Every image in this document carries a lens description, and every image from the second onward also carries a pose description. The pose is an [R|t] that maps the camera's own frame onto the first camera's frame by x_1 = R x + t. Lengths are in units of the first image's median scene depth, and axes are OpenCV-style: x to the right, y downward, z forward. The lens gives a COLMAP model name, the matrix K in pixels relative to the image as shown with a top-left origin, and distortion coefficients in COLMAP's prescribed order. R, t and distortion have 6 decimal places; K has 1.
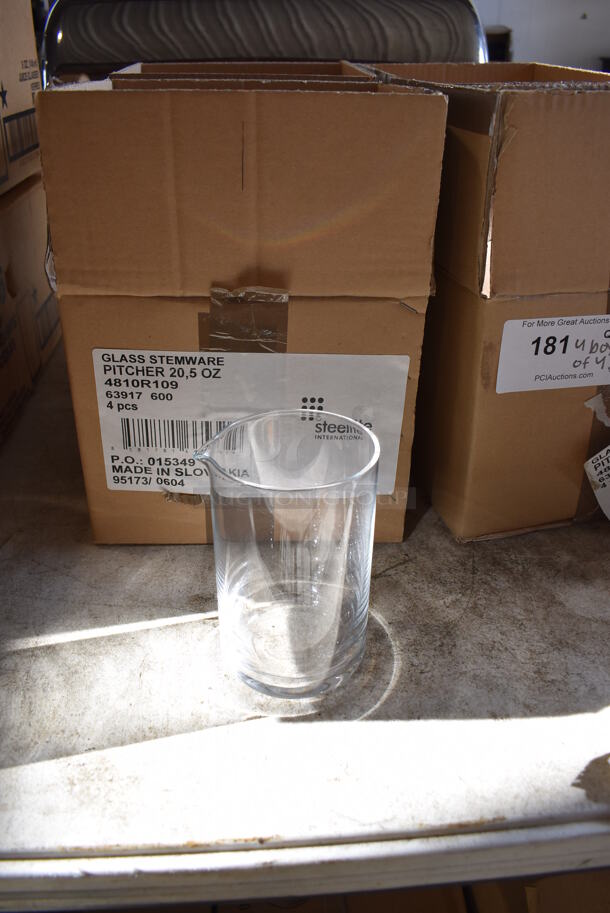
lens RADIAL K [[693.1, 0, 304.9], [0, 693.1, 454.3], [0, 0, 1]] dist [-0.116962, 0.015873]
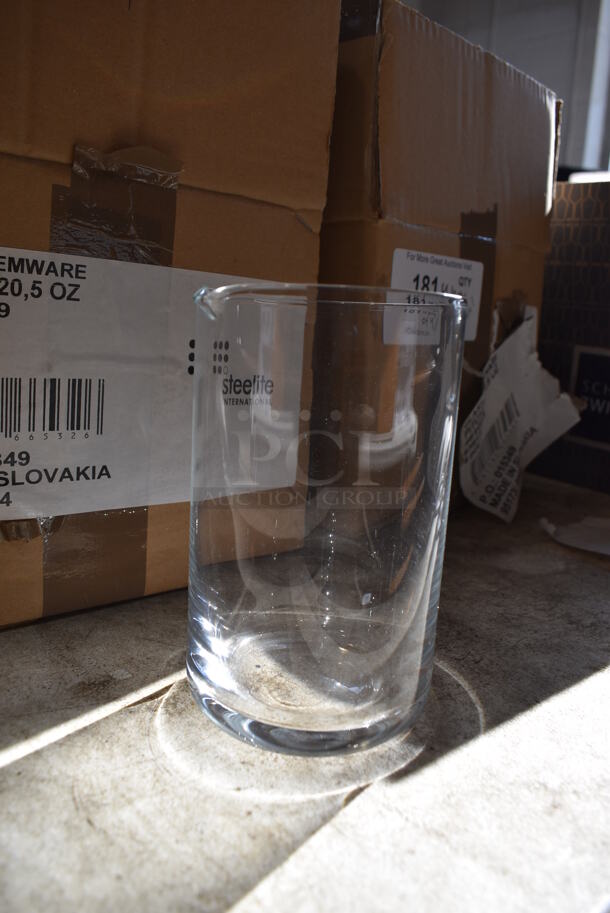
lens RADIAL K [[693.1, 0, 304.1], [0, 693.1, 456.5], [0, 0, 1]] dist [-0.116962, 0.015873]
pose [[0.796752, -0.089880, 0.597586, -0.341745], [0.255907, 0.946016, -0.198910, 0.198533], [-0.547447, 0.311408, 0.776741, 0.454285]]
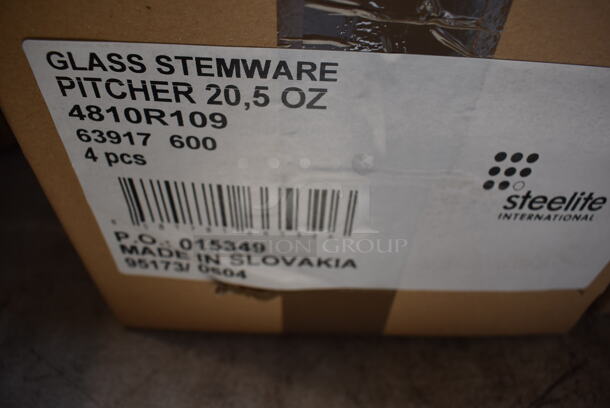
lens RADIAL K [[463.1, 0, 308.1], [0, 463.1, 208.5], [0, 0, 1]] dist [-0.116962, 0.015873]
pose [[0.998076, 0.039799, -0.047550, -0.117112], [-0.023998, 0.955004, 0.295620, -0.135946], [0.057176, -0.293910, 0.954122, 0.711380]]
